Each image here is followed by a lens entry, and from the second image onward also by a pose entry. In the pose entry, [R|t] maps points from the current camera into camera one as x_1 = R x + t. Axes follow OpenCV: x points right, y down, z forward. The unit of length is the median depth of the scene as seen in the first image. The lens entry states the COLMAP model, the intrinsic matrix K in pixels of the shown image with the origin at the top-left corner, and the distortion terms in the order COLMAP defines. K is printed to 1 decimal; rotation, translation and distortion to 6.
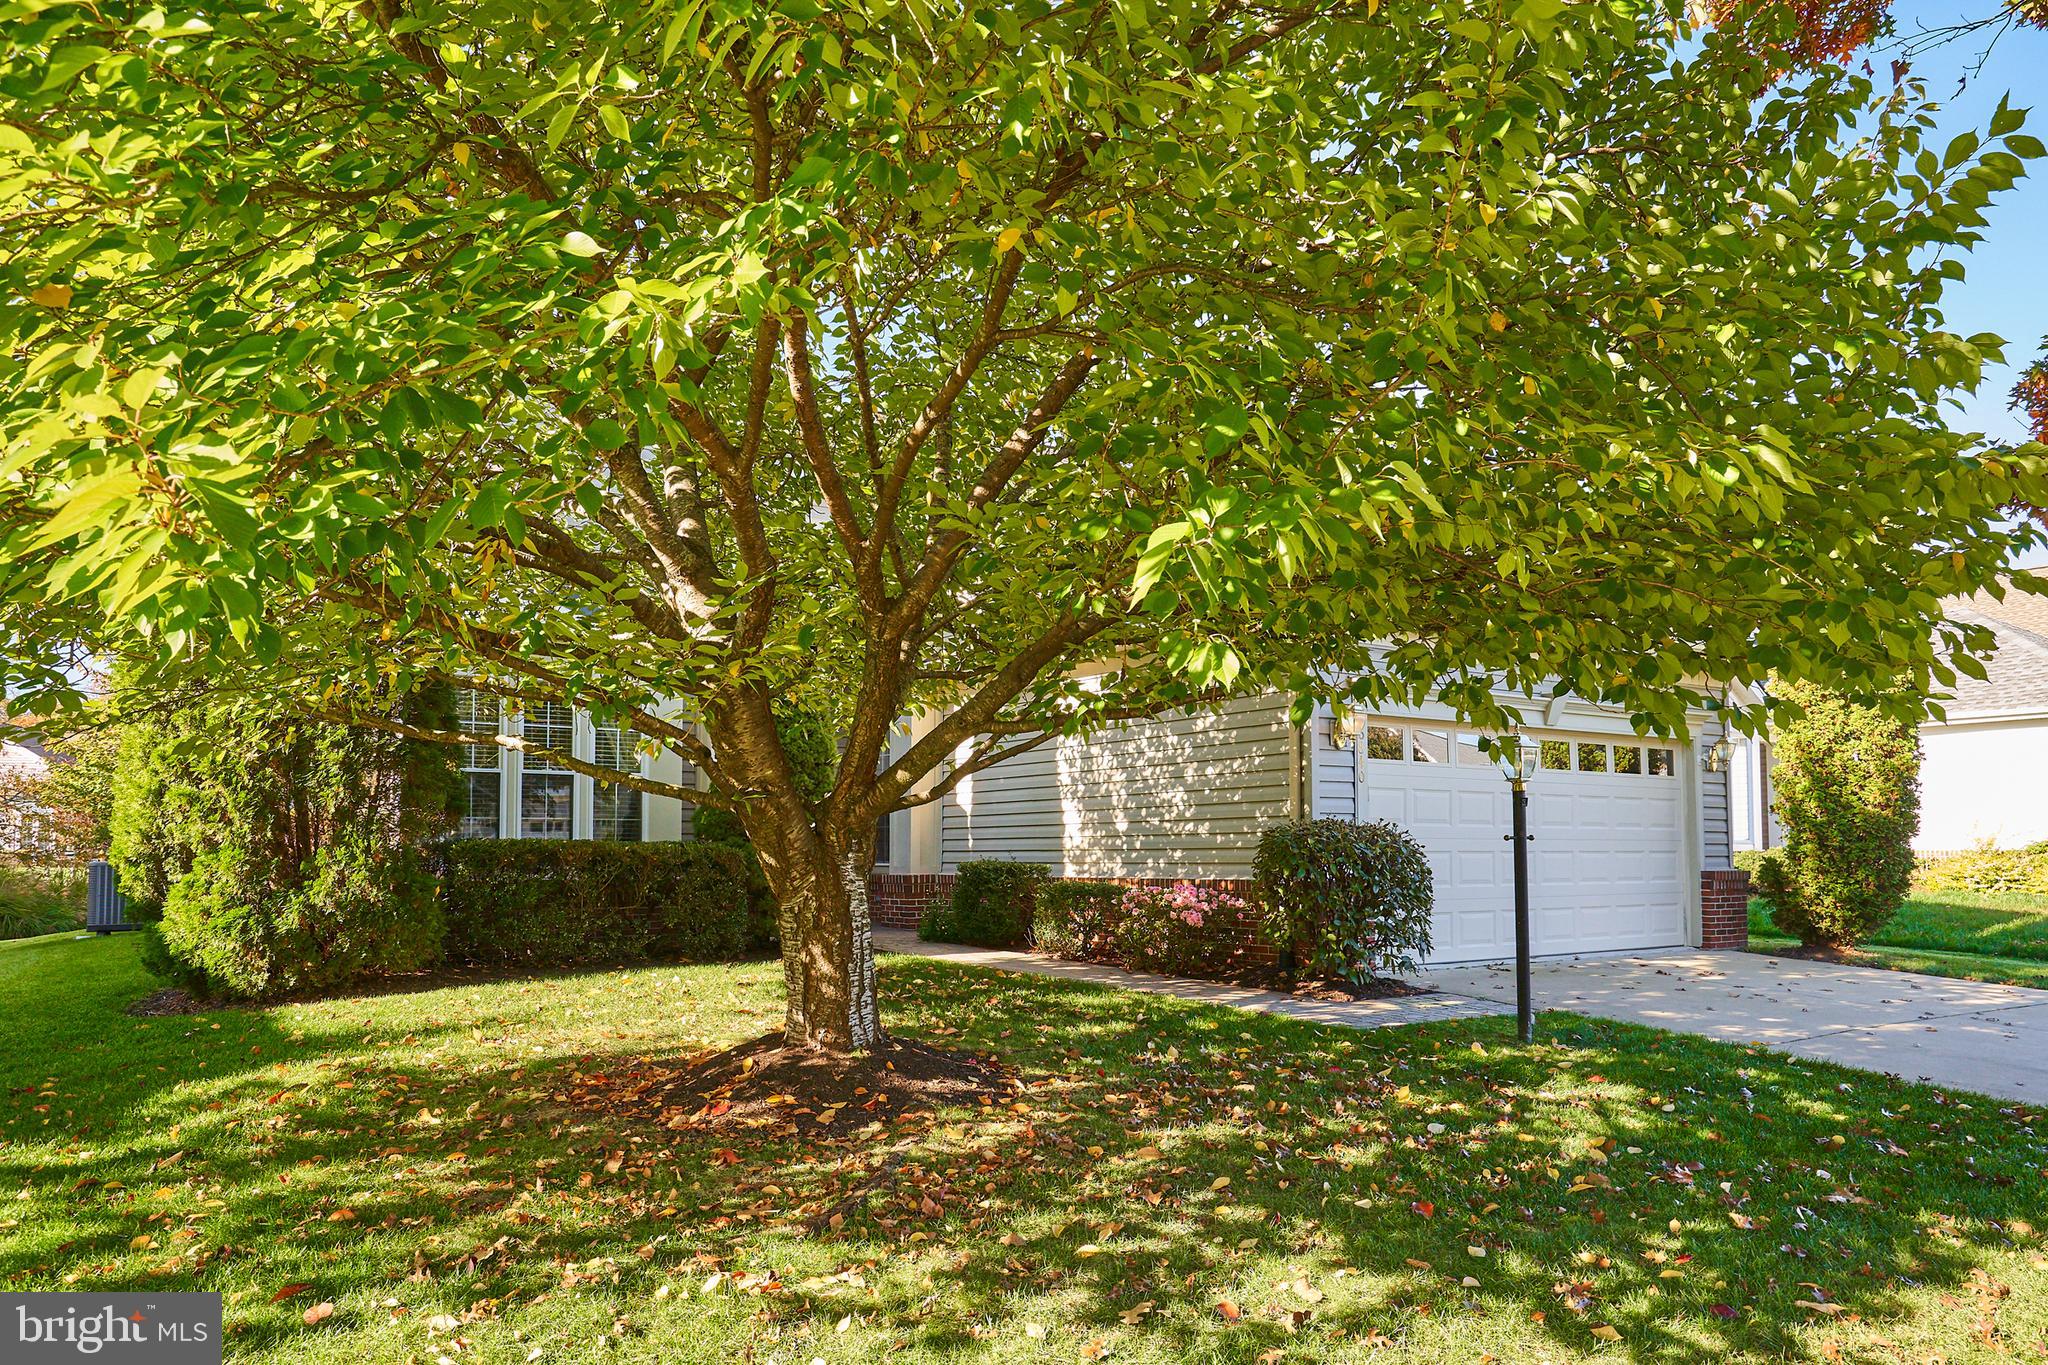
lens RADIAL K [[1362.8, 0, 1023.2], [0, 1362.8, 834.3], [0, 0, 1]] dist [0.001443, 0.000568]
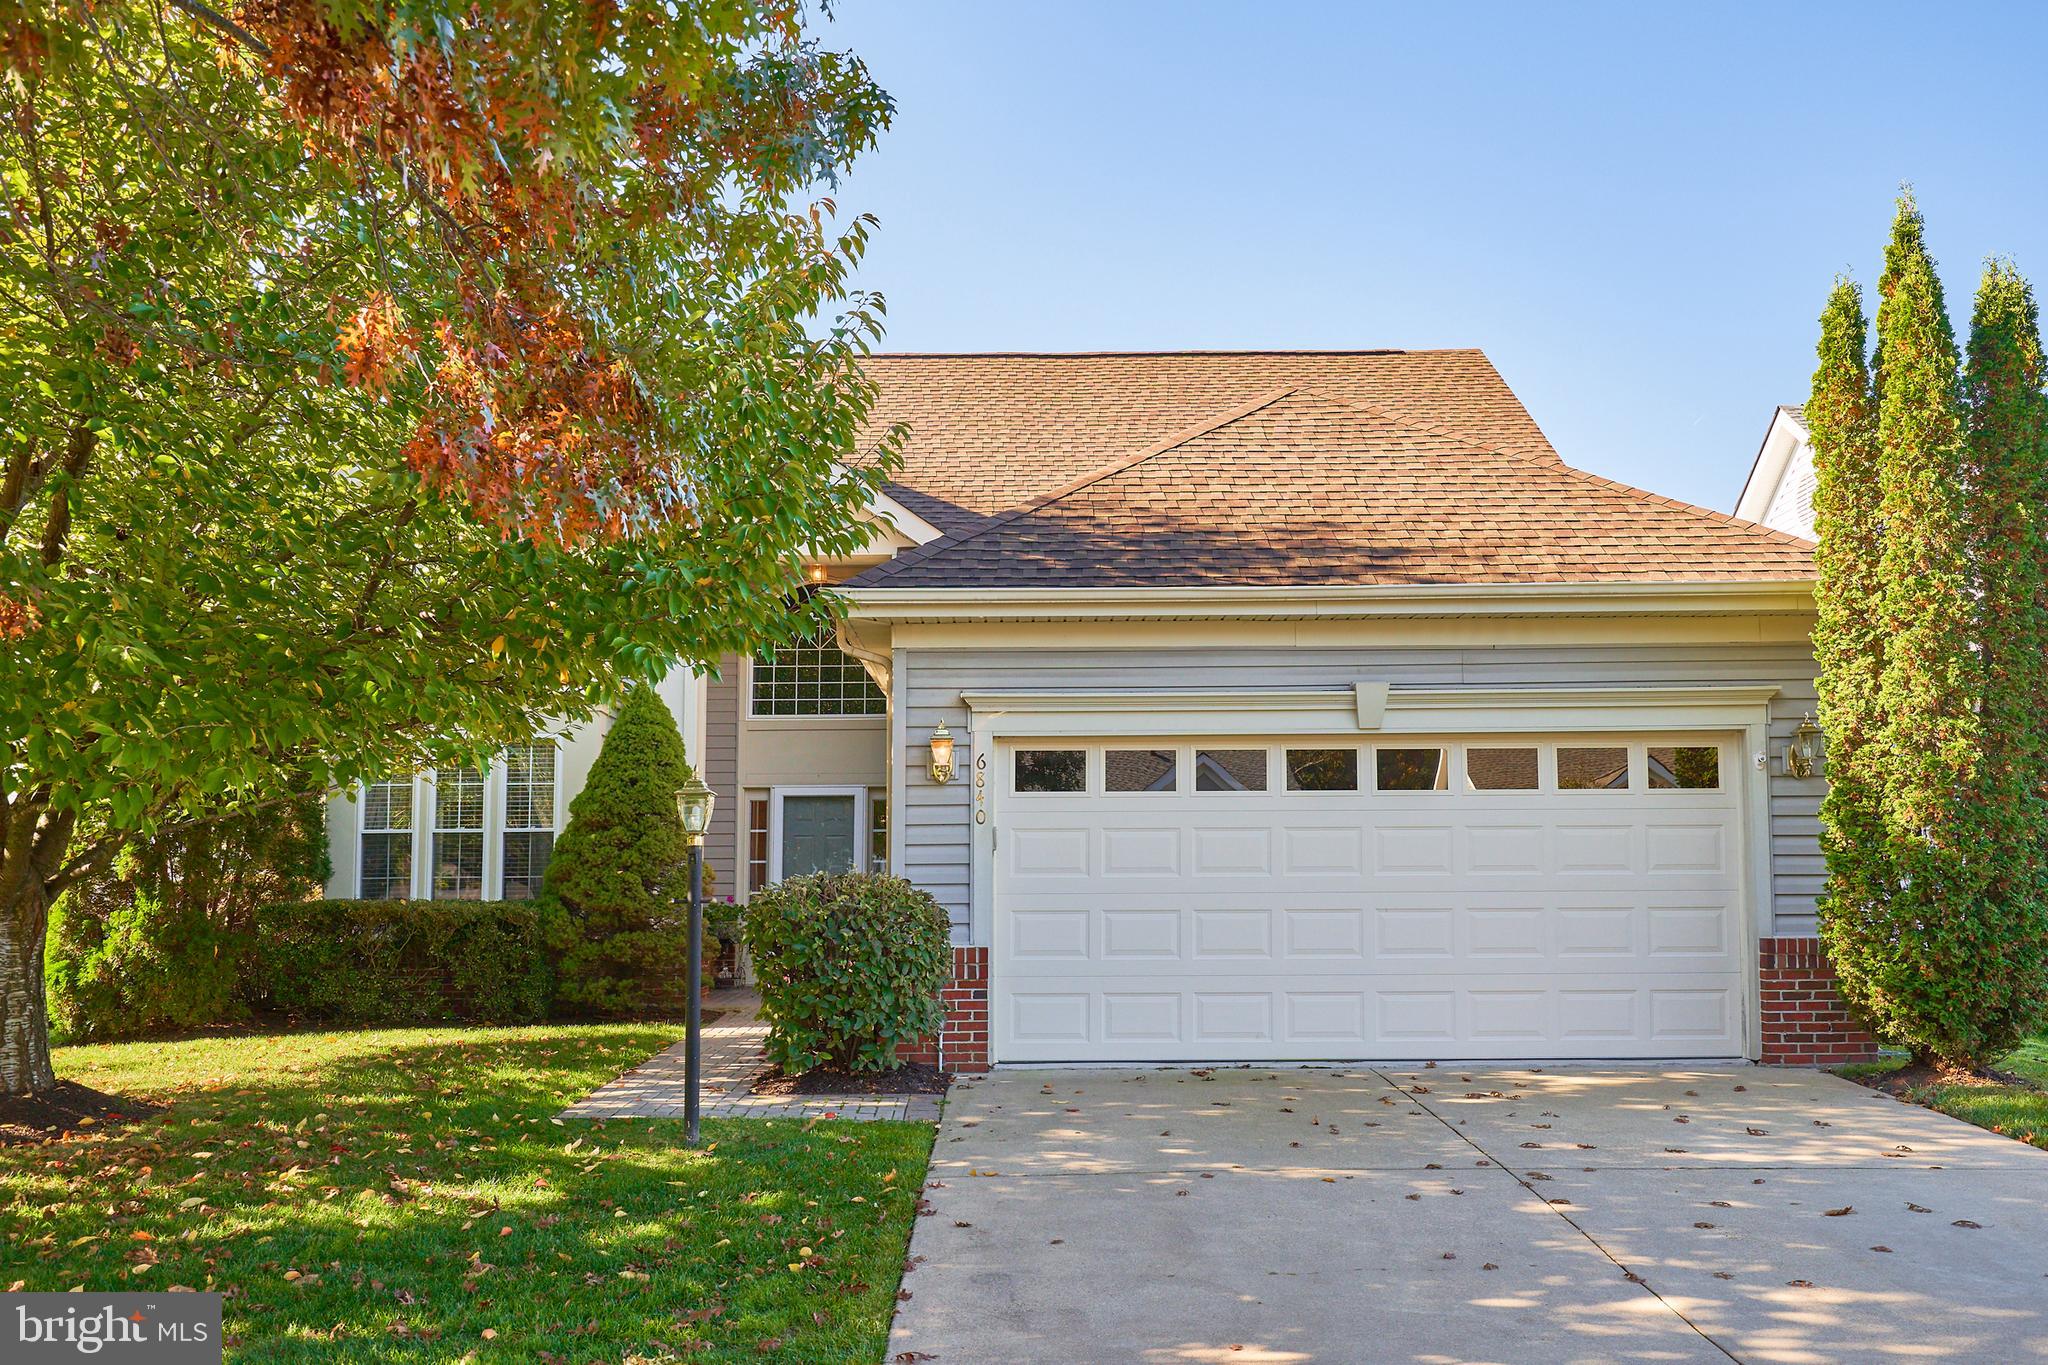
lens RADIAL K [[1905.2, 0, 1025.9], [0, 1905.2, 717.5], [0, 0, 1]] dist [-0.008188, 0.000846]
pose [[0.816660, -0.059303, -0.574065, 0.946539], [0.013750, 0.996423, -0.083374, -0.007599], [0.576956, 0.060194, 0.814554, 0.119378]]
